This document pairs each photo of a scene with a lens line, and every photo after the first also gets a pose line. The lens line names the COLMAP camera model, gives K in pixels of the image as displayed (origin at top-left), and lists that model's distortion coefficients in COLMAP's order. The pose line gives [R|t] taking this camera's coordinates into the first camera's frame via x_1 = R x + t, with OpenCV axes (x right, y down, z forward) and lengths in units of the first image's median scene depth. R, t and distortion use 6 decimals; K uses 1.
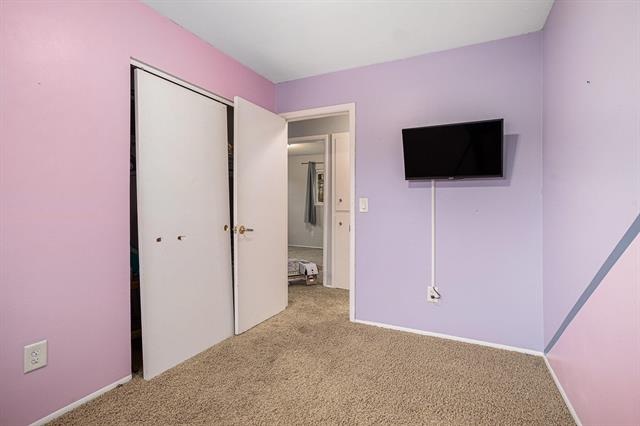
lens RADIAL K [[332.1, 0, 321.4], [0, 332.1, 203.7], [0, 0, 1]] dist [0.001843, 0.077754]
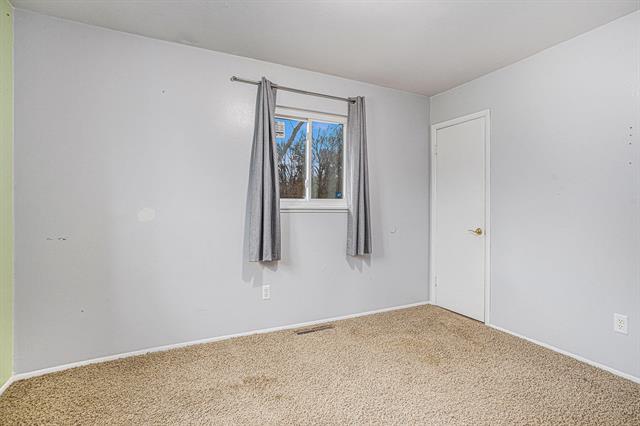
lens RADIAL K [[332.1, 0, 321.4], [0, 332.1, 203.7], [0, 0, 1]] dist [0.001843, 0.077754]
pose [[0.607090, 0.002716, 0.794629, -0.264756], [-0.007692, 0.999967, 0.002458, -0.001563], [-0.794596, -0.007605, 0.607091, 0.747057]]
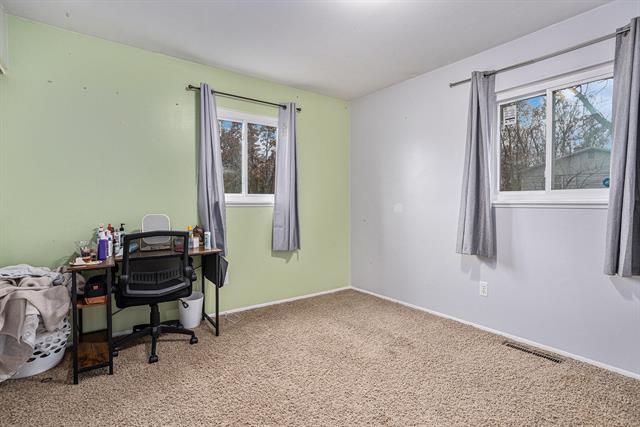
lens RADIAL K [[332.1, 0, 321.4], [0, 332.1, 204.2], [0, 0, 1]] dist [0.001843, 0.077754]
pose [[0.904832, 0.001016, -0.425767, -0.031328], [0.002303, 0.999971, 0.007281, 0.003239], [0.425762, -0.007569, 0.904803, 0.626399]]
